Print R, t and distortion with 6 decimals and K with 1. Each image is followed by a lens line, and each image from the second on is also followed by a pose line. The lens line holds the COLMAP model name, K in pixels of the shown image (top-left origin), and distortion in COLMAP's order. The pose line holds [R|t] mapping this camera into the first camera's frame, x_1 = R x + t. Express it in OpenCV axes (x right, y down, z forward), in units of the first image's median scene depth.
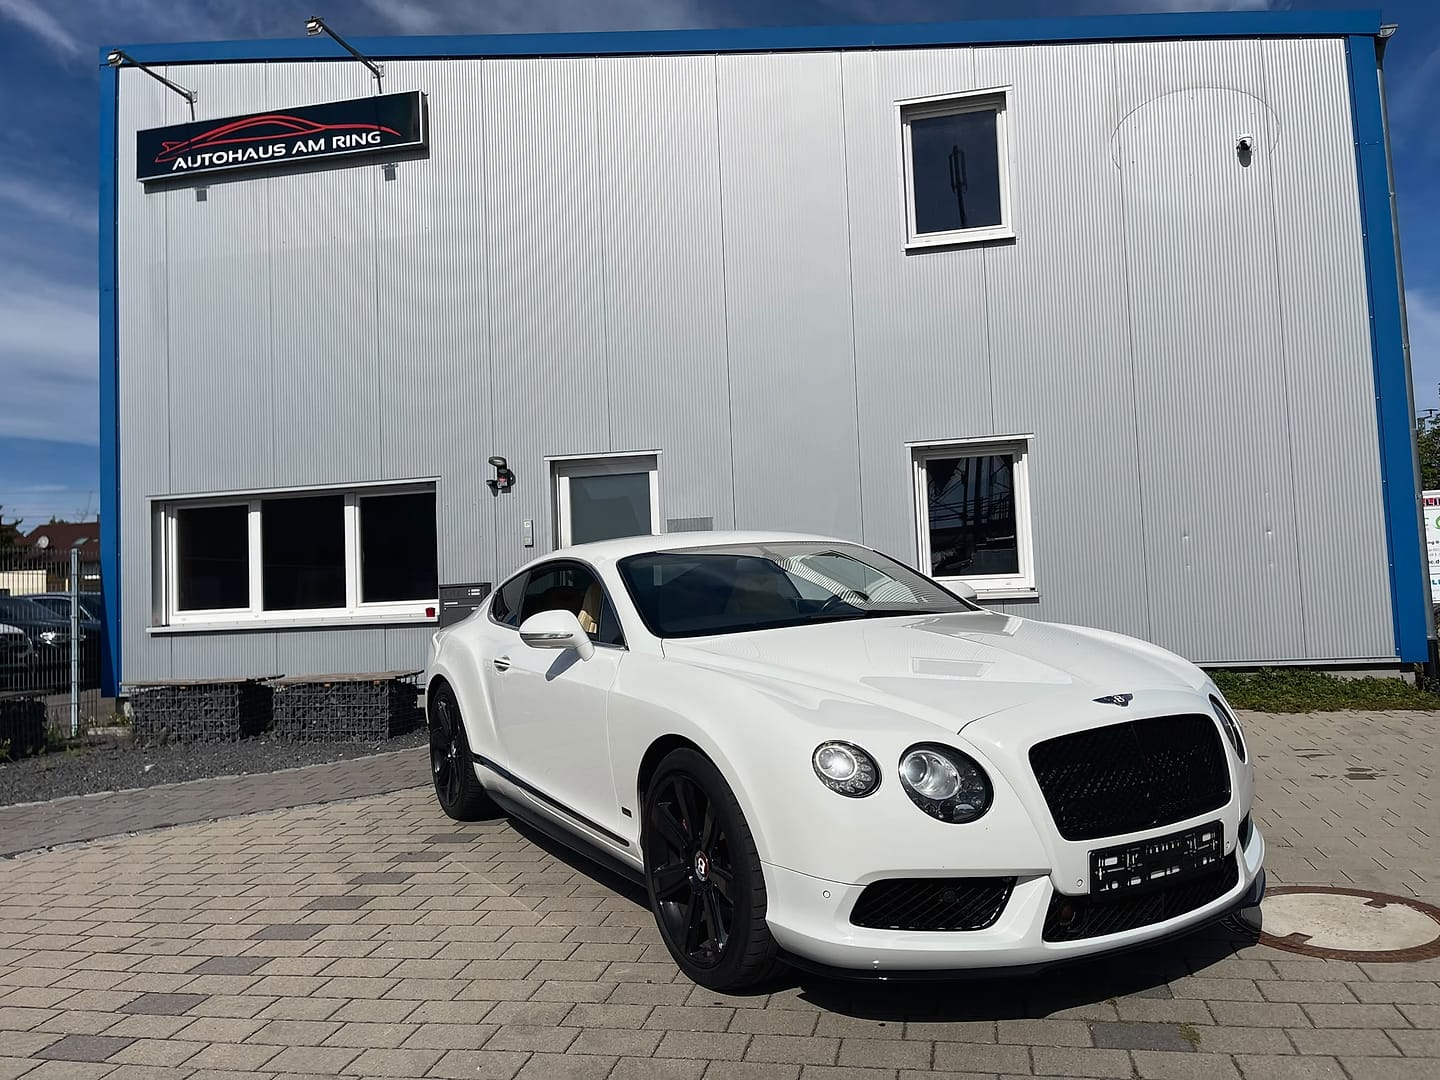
lens RADIAL K [[1100.4, 0, 738.3], [0, 1100.4, 528.8], [0, 0, 1]] dist [0.107691, -0.146662]
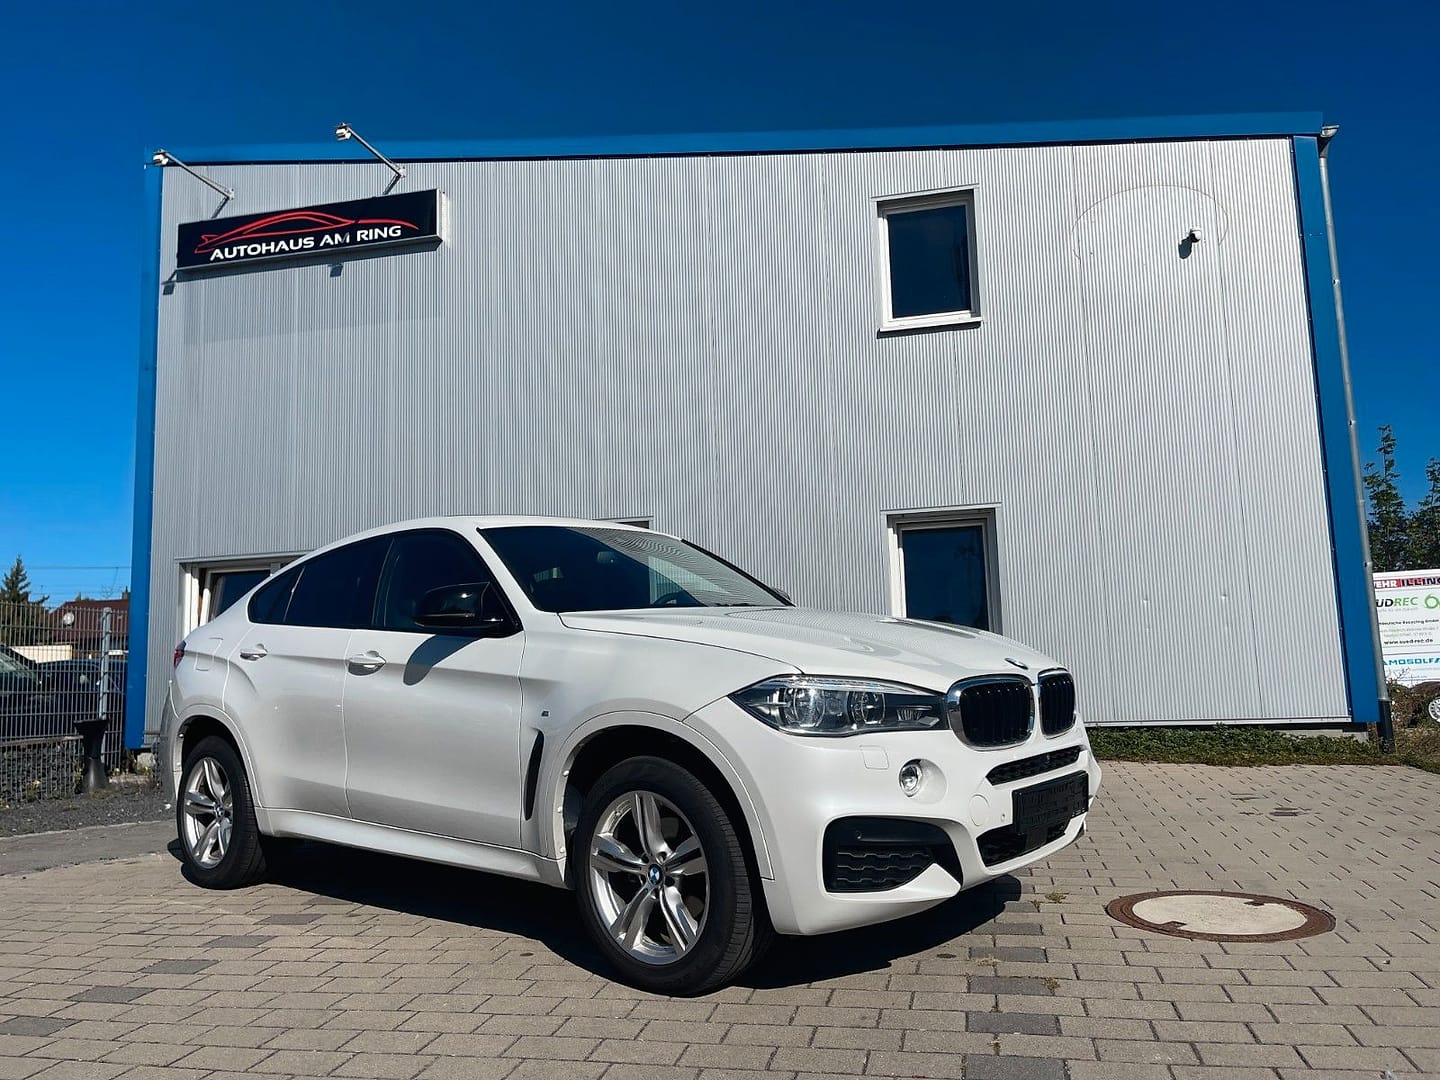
lens RADIAL K [[1098.8, 0, 722.2], [0, 1098.8, 543.0], [0, 0, 1]] dist [0.114935, -0.155875]
pose [[0.999592, 0.006877, -0.027720, 0.025474], [-0.008632, 0.997933, -0.063685, 0.019853], [0.027225, 0.063899, 0.997585, -0.055923]]
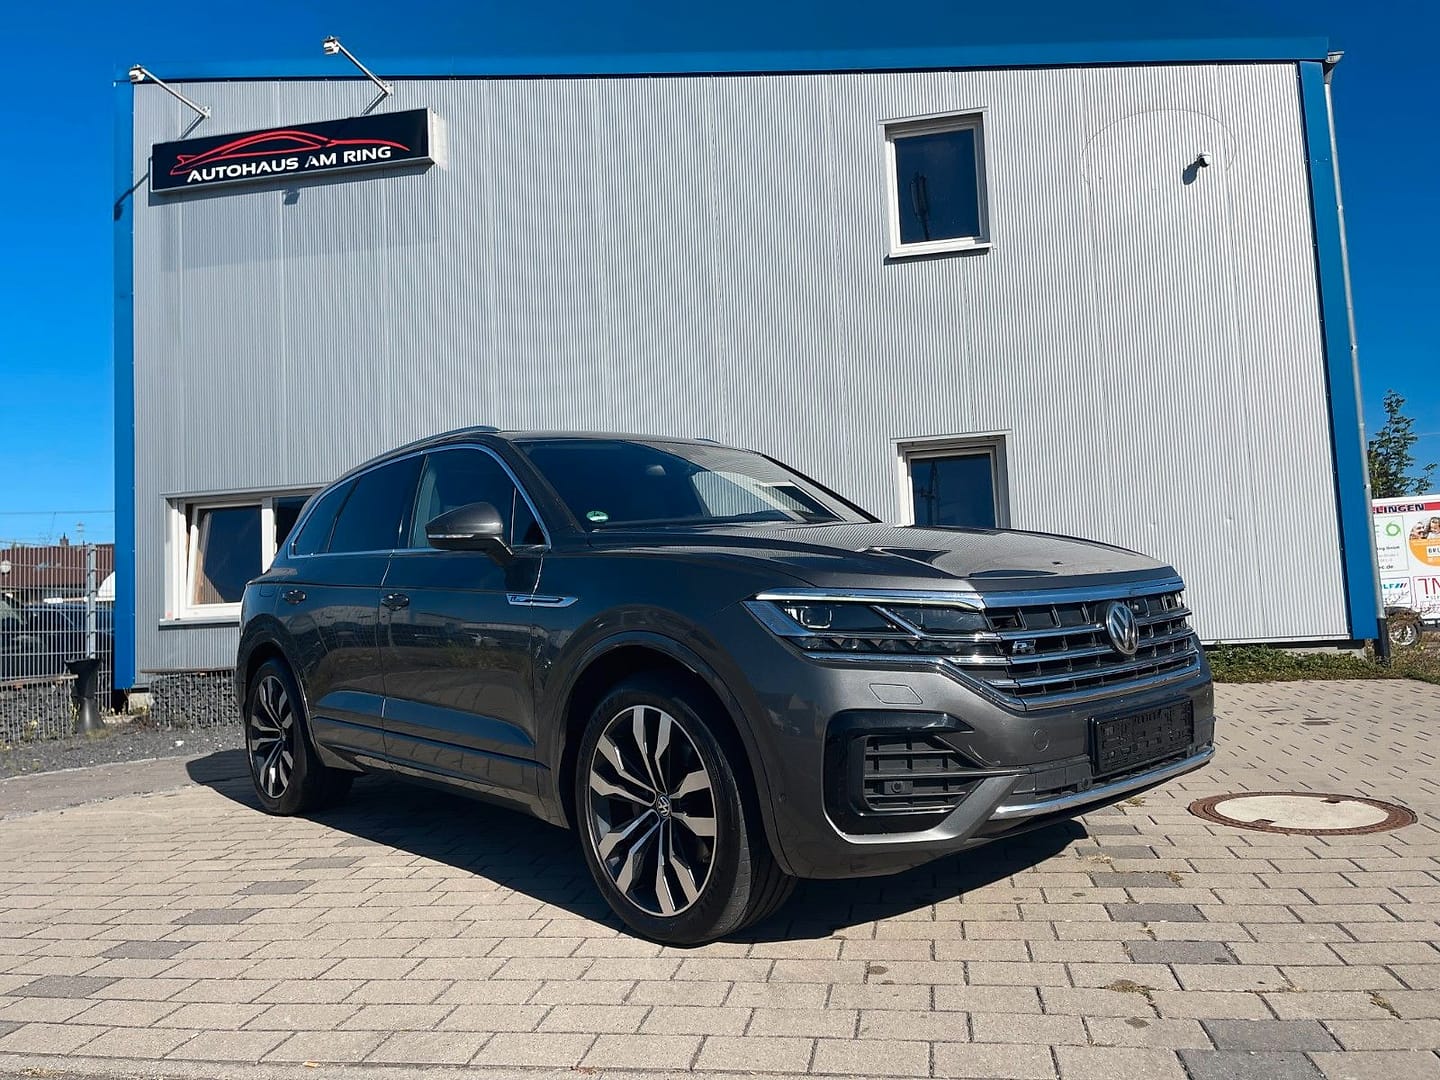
lens RADIAL K [[1098.5, 0, 730.1], [0, 1098.5, 535.3], [0, 0, 1]] dist [0.115088, -0.153341]
pose [[0.999672, -0.002348, 0.025489, -0.027992], [0.002826, 0.999821, -0.018728, 0.030830], [-0.025441, 0.018793, 0.999500, -0.051621]]
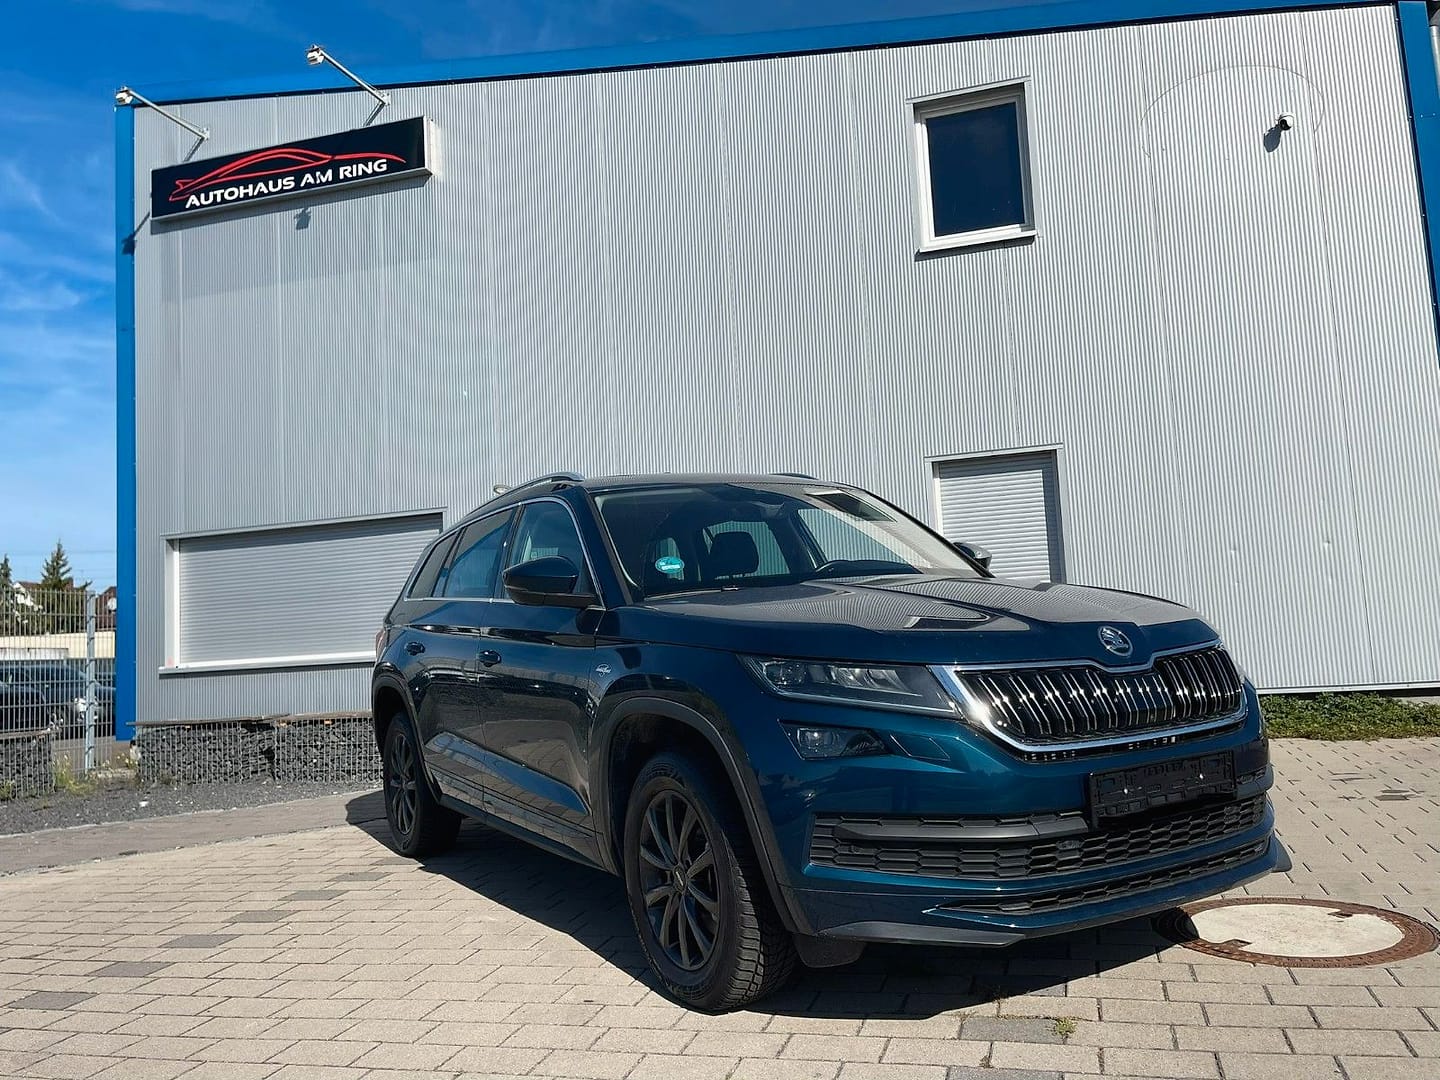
lens RADIAL K [[1173.4, 0, 726.3], [0, 1173.4, 536.7], [0, 0, 1]] dist [0.116241, -0.155424]
pose [[0.996034, -0.020552, -0.086568, 0.062164], [0.017207, 0.999083, -0.039213, 0.022698], [0.087295, 0.037568, 0.995474, -0.005452]]
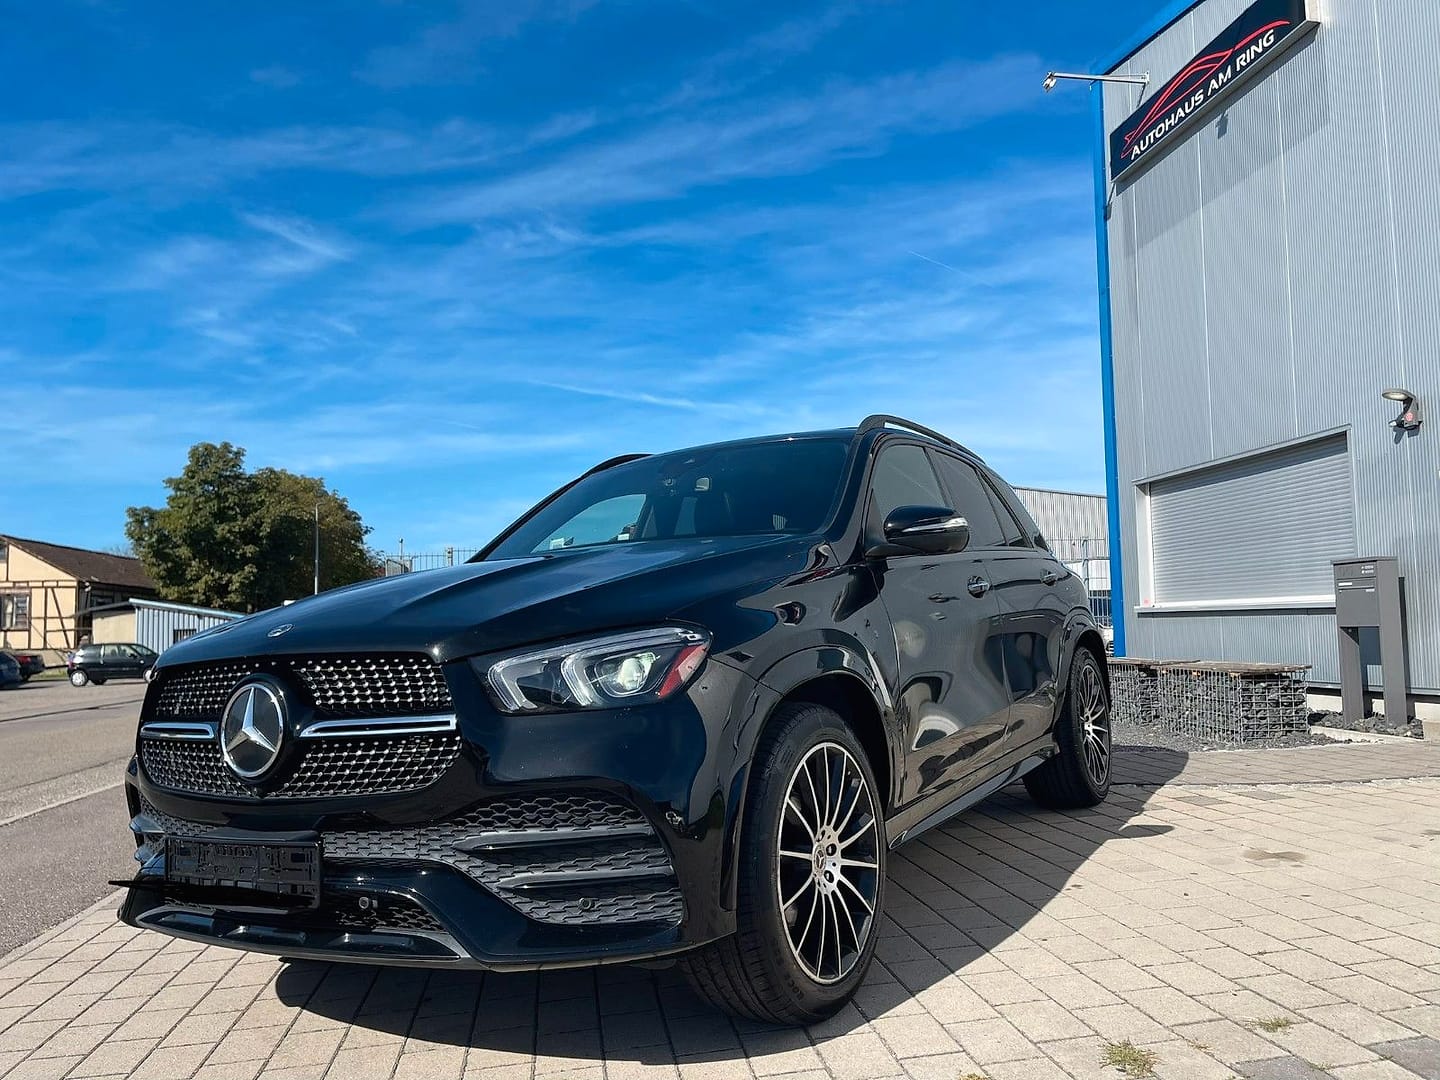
lens RADIAL K [[1087.1, 0, 734.7], [0, 1087.1, 547.6], [0, 0, 1]] dist [0.118542, -0.162505]
pose [[0.358679, -0.037322, -0.932715, 0.303945], [0.063781, 0.997845, -0.015401, 0.024746], [0.931280, -0.053965, 0.360286, 0.294677]]
